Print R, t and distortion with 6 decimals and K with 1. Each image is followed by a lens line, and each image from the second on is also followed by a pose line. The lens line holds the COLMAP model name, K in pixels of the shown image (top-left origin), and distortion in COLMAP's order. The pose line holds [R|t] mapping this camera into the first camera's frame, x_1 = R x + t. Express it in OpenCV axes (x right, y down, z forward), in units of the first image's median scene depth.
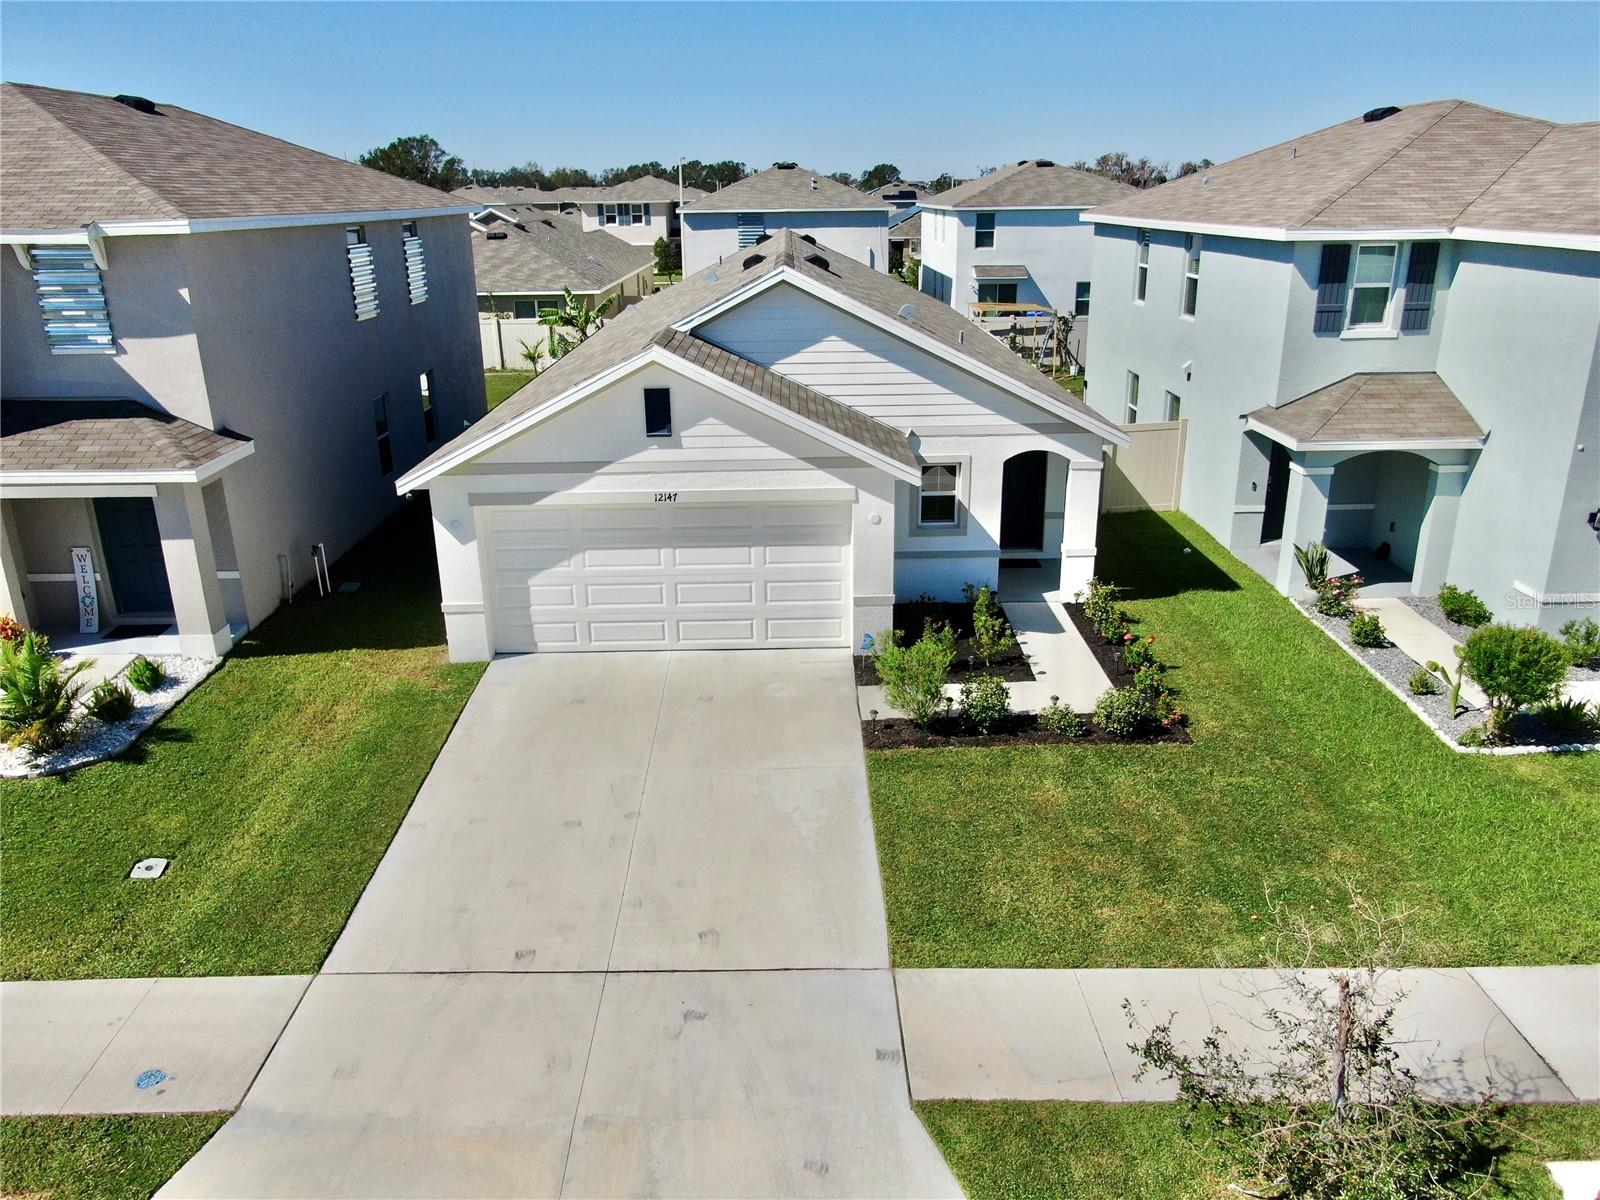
lens RADIAL K [[1154.1, 0, 800.0], [0, 1154.1, 600.0], [0, 0, 1]] dist [-0.026946, 0.029880]
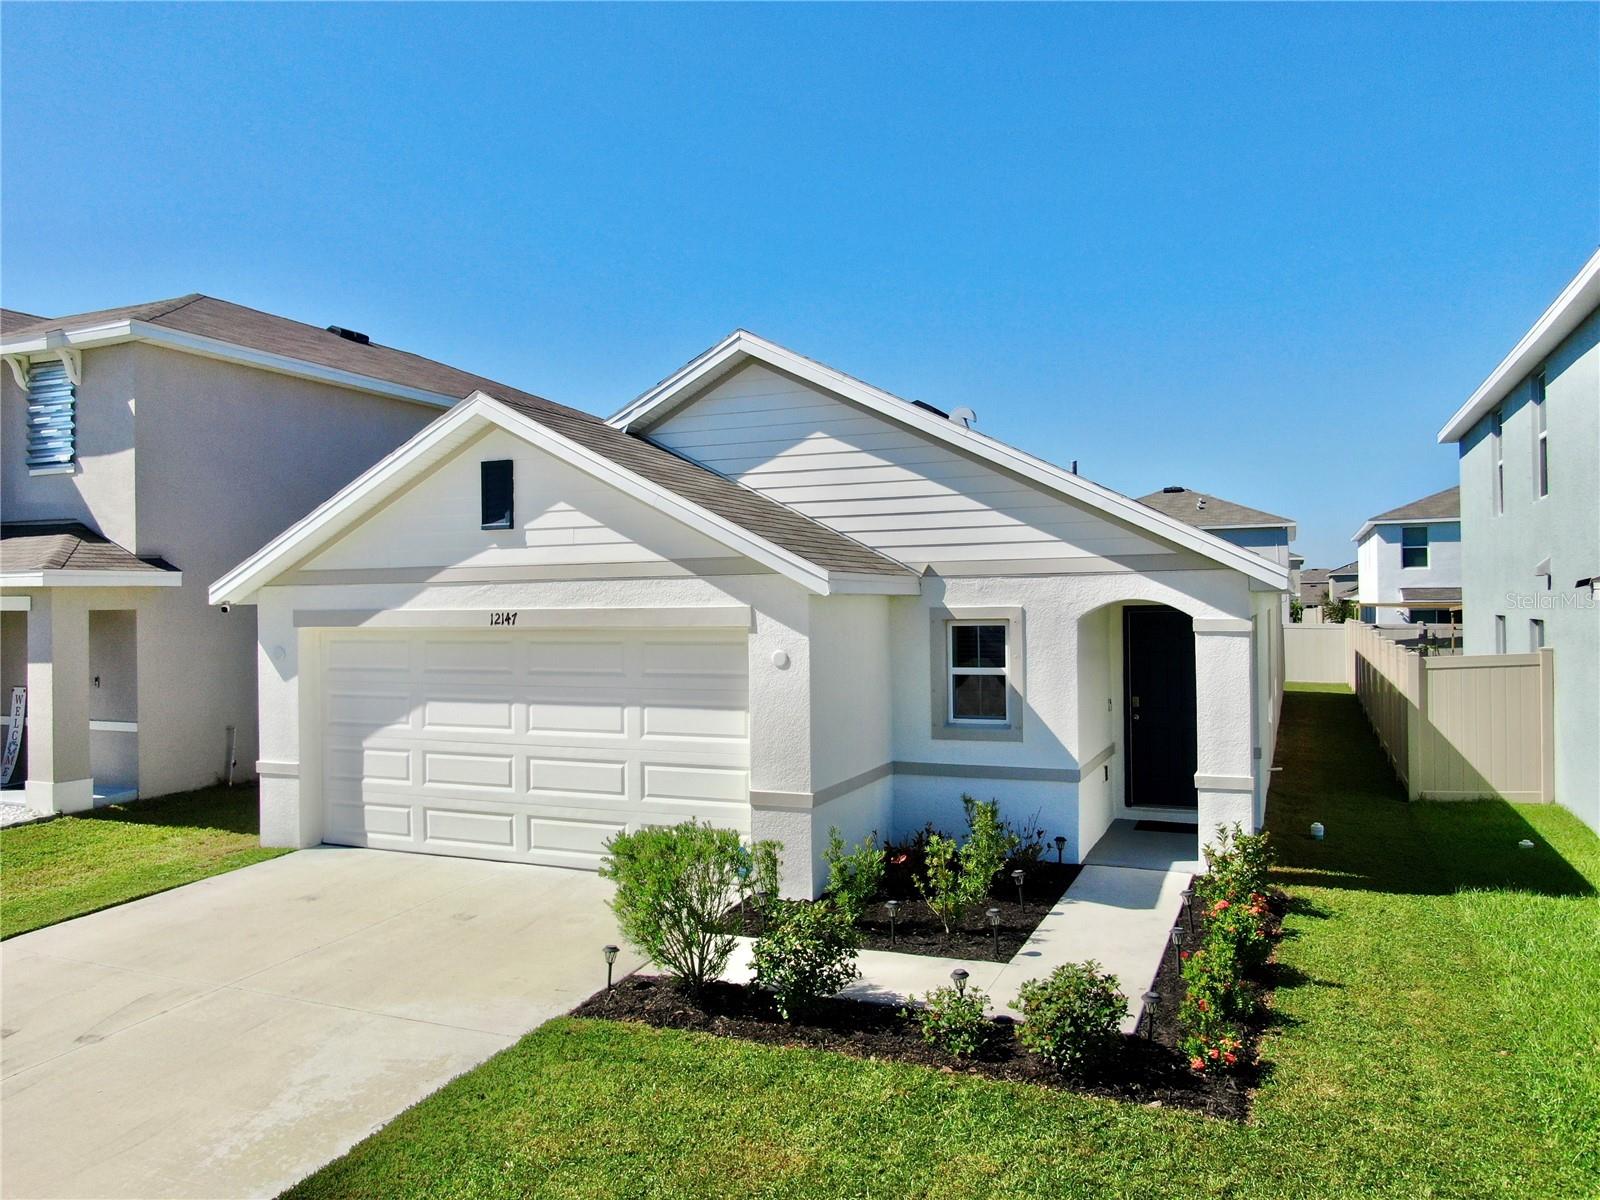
lens RADIAL K [[1154.1, 0, 800.0], [0, 1154.1, 600.0], [0, 0, 1]] dist [-0.026946, 0.029880]
pose [[0.912395, 0.001590, -0.409309, 0.327752], [-0.138035, 0.942608, -0.304034, 0.085615], [0.385334, 0.333898, 0.860250, 0.467293]]
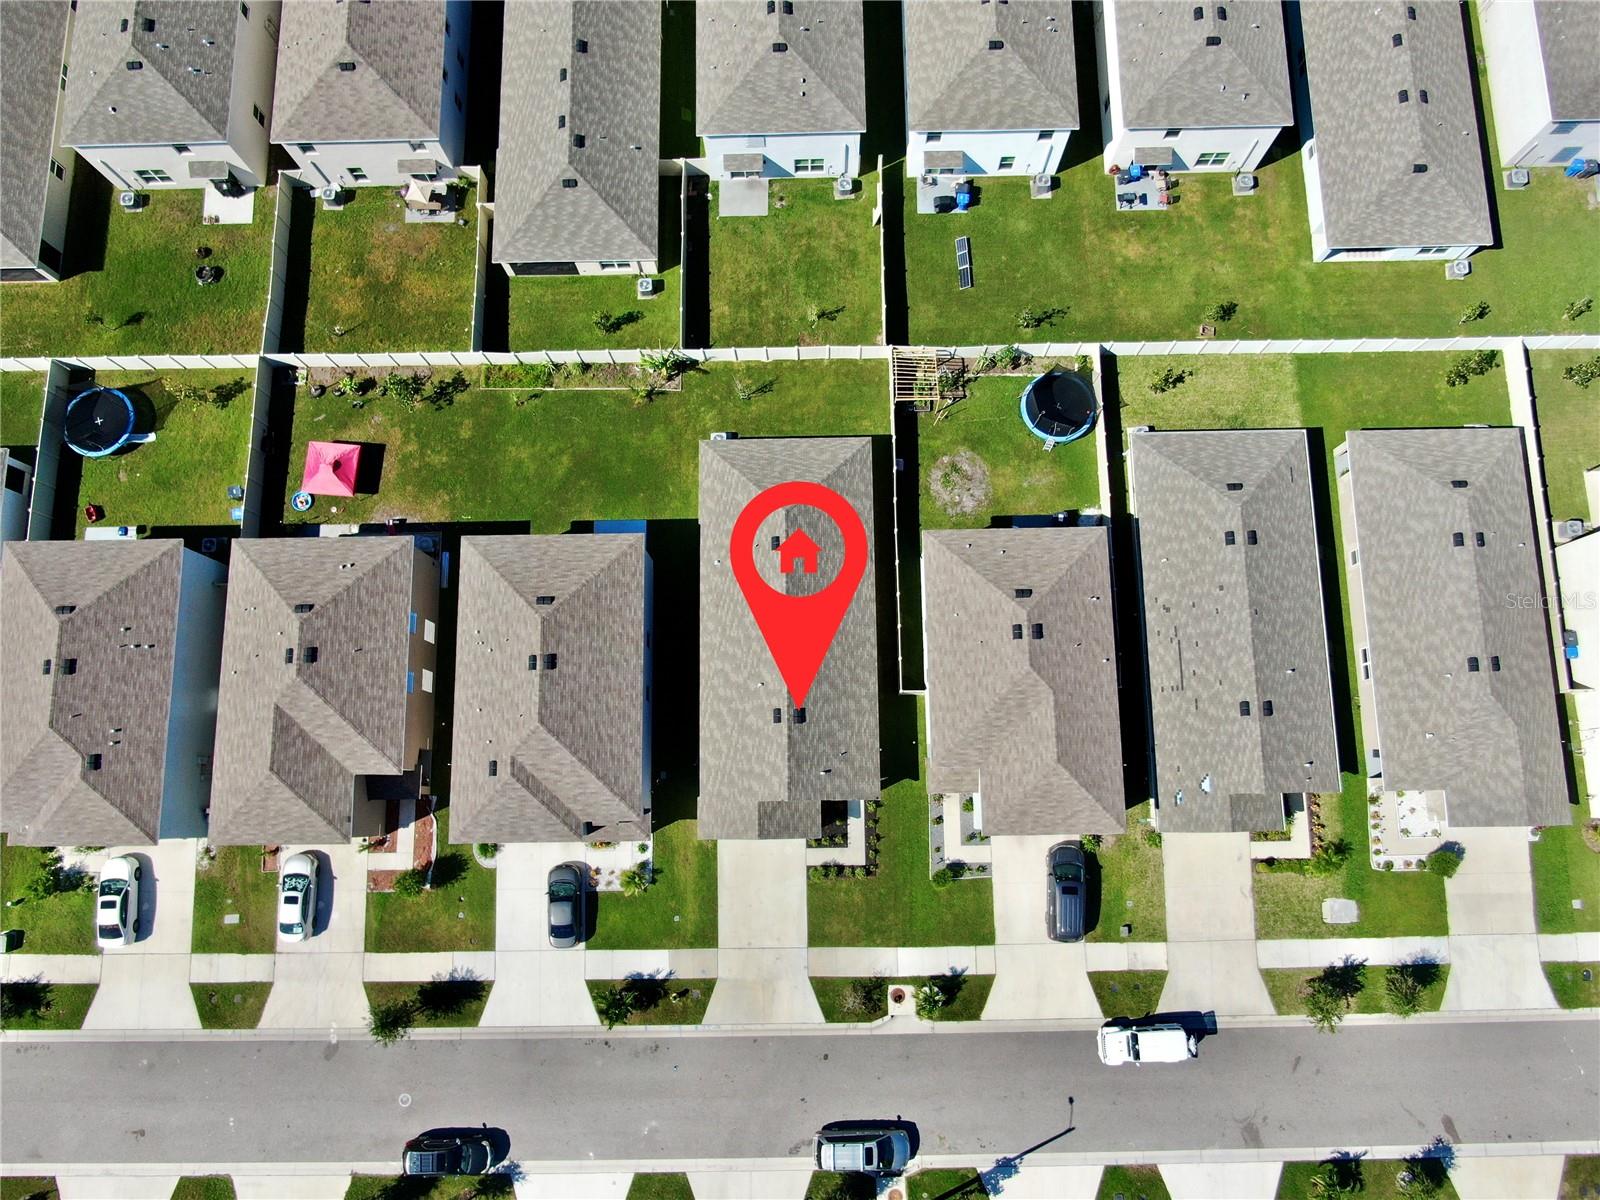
lens RADIAL K [[1154.1, 0, 800.0], [0, 1154.1, 600.0], [0, 0, 1]] dist [-0.026946, 0.029880]
pose [[0.999978, -0.000146, -0.006581, 0.053980], [0.005740, 0.508861, 0.860830, -4.071471], [0.003223, -0.860849, 0.508850, -0.392359]]
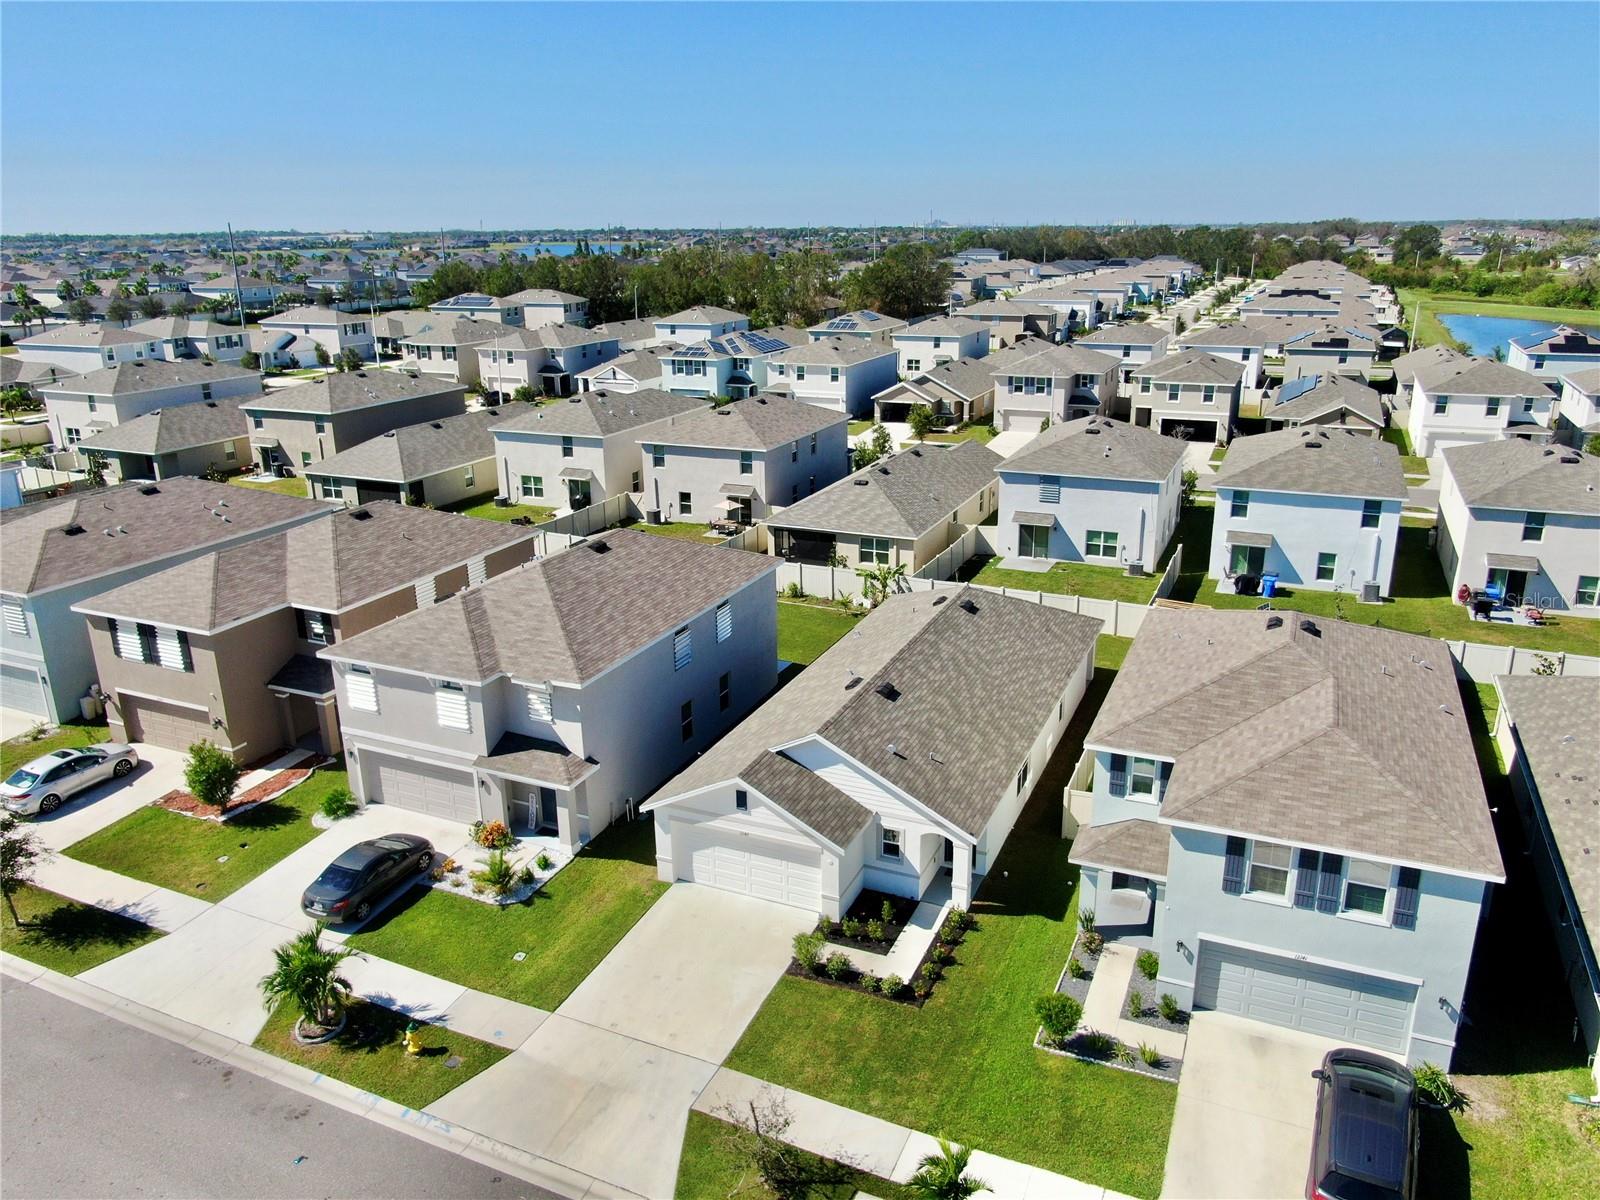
lens RADIAL K [[1154.1, 0, 800.0], [0, 1154.1, 600.0], [0, 0, 1]] dist [-0.026946, 0.029880]
pose [[0.907423, 0.130740, -0.399363, 0.818709], [-0.138450, 0.990323, 0.009622, -0.576226], [0.396756, 0.046561, 0.916742, -1.038889]]
